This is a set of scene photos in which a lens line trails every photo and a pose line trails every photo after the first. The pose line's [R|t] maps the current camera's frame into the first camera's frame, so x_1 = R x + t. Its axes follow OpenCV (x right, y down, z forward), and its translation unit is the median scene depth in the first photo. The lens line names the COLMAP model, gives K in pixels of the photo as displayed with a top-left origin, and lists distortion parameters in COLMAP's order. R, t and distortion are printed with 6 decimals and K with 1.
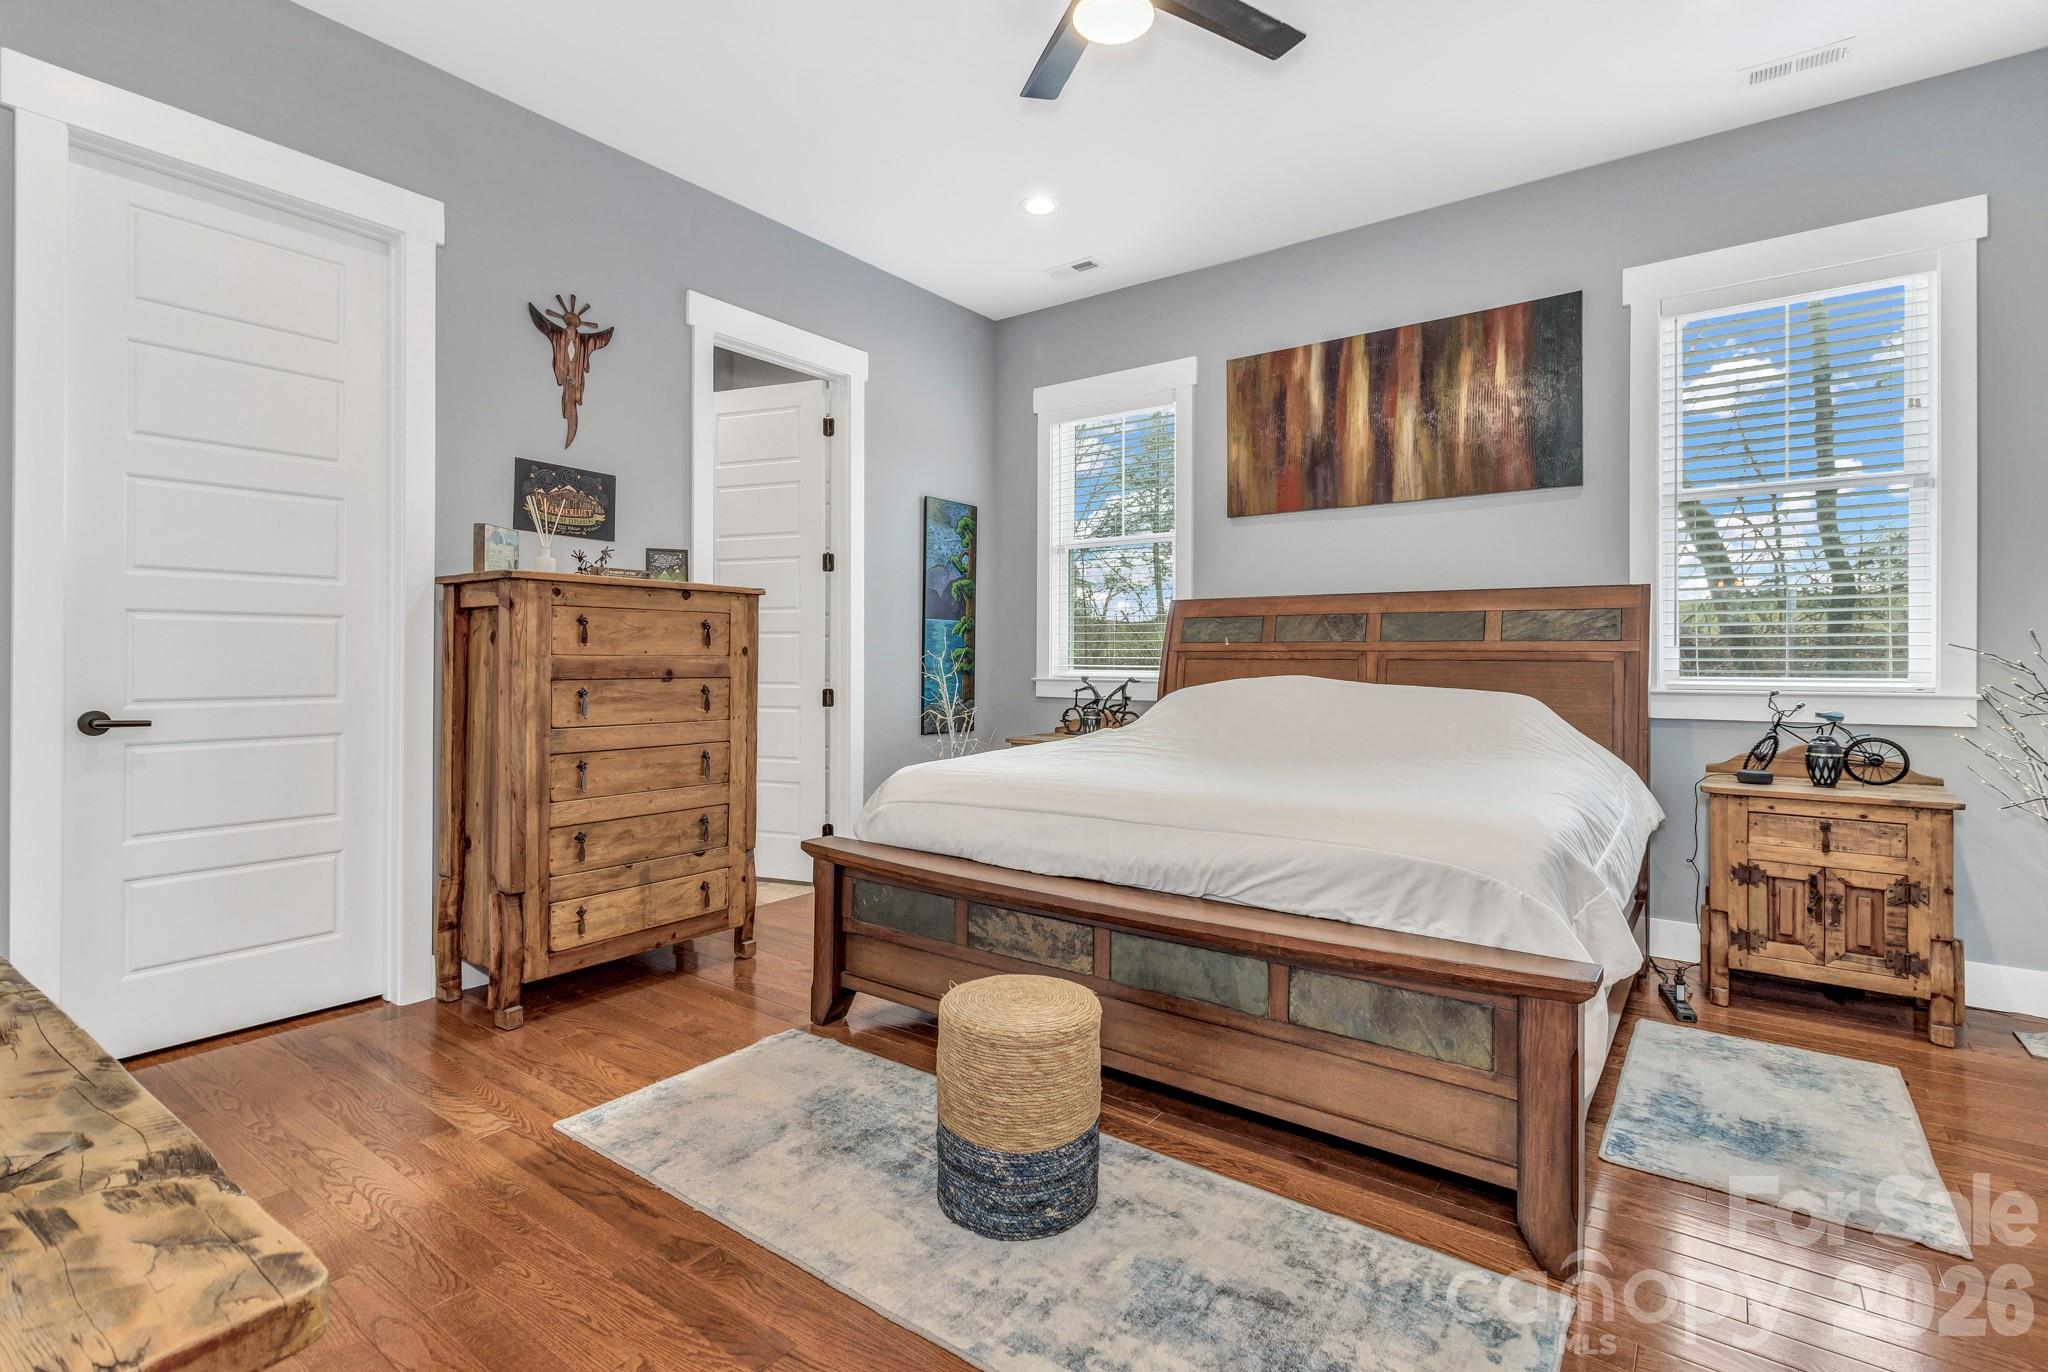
lens RADIAL K [[963.3, 0, 1025.2], [0, 963.3, 661.2], [0, 0, 1]] dist [0.001674, 0.000932]
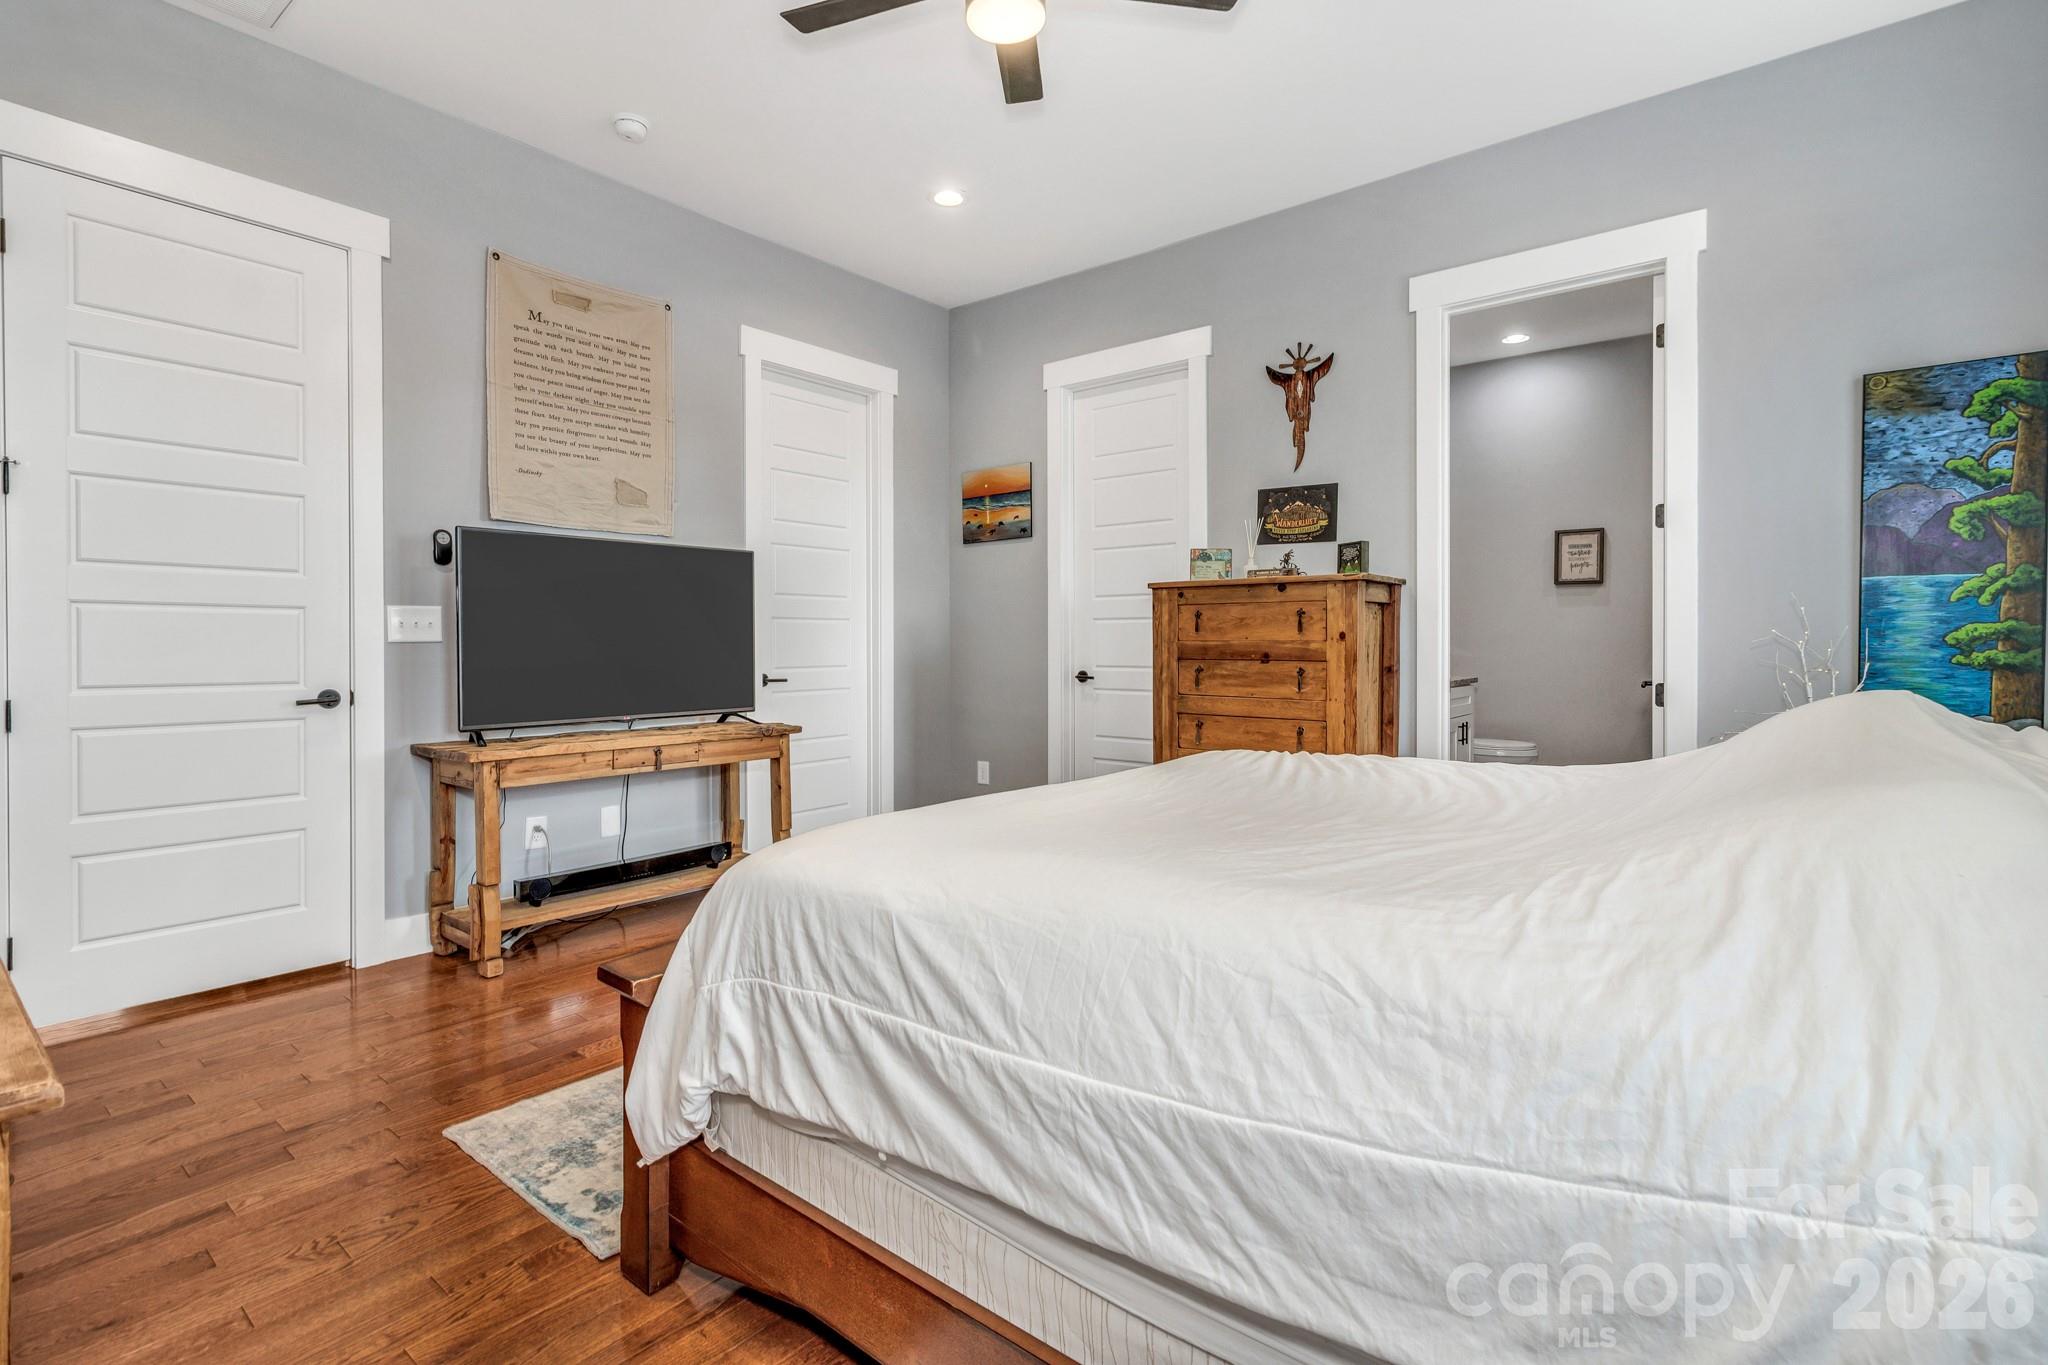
lens RADIAL K [[963.3, 0, 1025.2], [0, 963.3, 657.7], [0, 0, 1]] dist [0.001674, 0.000932]
pose [[-0.033462, 0.011252, -0.999377, 0.785740], [-0.002302, 0.999933, 0.011335, 0.002105], [0.999437, 0.002680, -0.033434, 0.727096]]
